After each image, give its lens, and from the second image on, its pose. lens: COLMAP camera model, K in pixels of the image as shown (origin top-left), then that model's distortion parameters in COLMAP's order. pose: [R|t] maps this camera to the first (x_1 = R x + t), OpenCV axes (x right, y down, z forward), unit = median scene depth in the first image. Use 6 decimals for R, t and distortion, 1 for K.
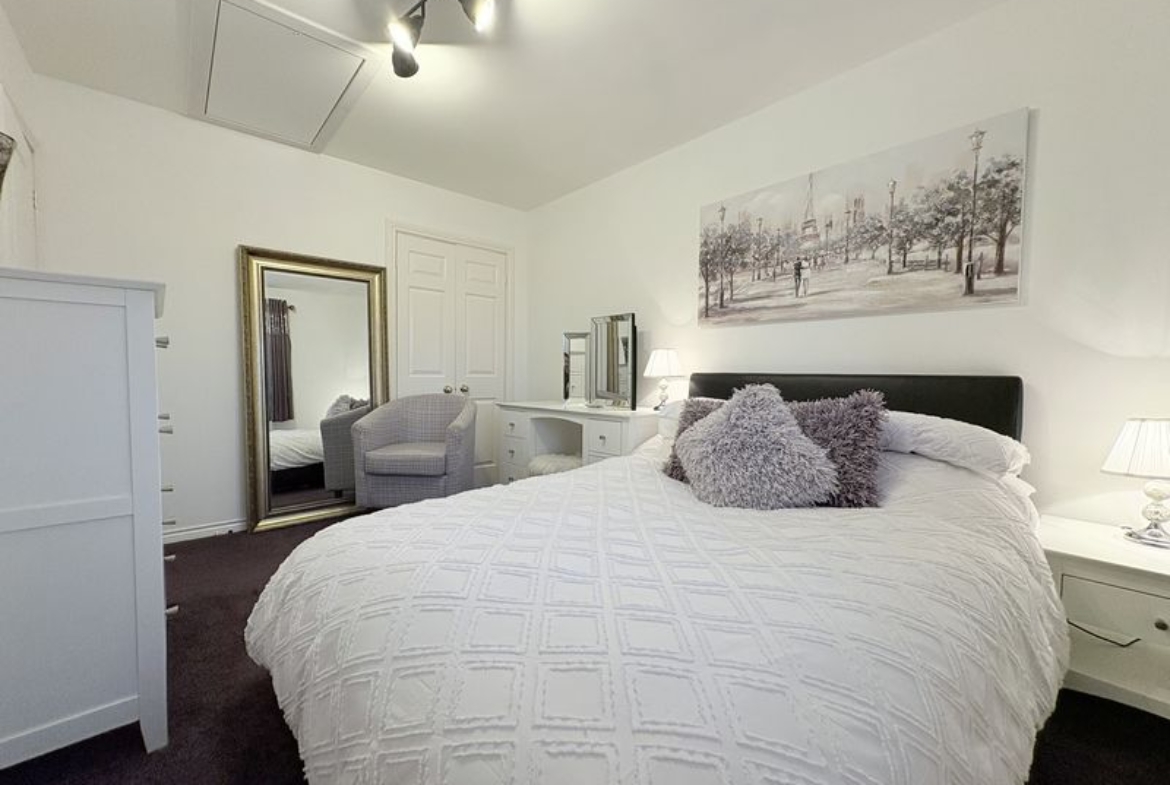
lens RADIAL K [[467.1, 0, 584.8], [0, 467.1, 394.9], [0, 0, 1]] dist [0.002690, 0.000207]
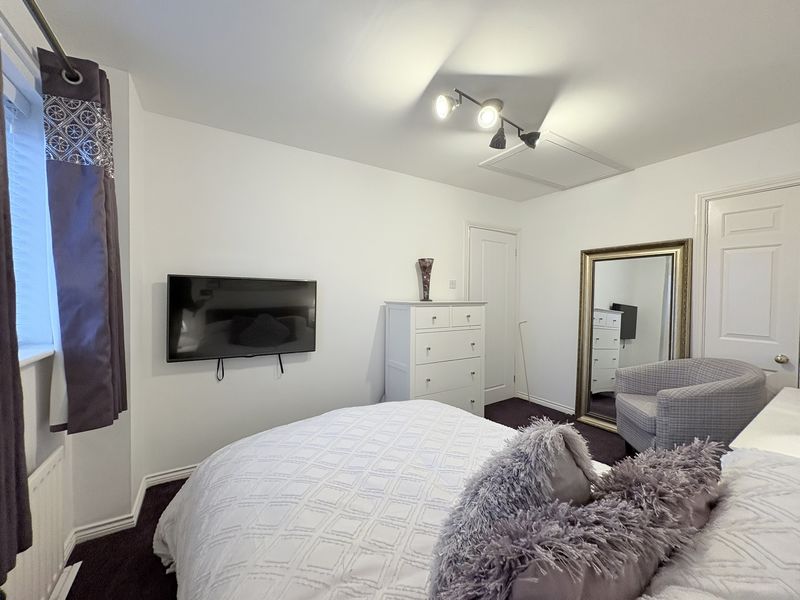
lens RADIAL K [[321.0, 0, 399.8], [0, 321.0, 301.8], [0, 0, 1]] dist [-0.000302, -0.000046]
pose [[-0.168706, 0.015815, -0.985539, 0.417374], [-0.054069, 0.998217, 0.025274, -0.098805], [0.984182, 0.057551, -0.167550, 0.431638]]
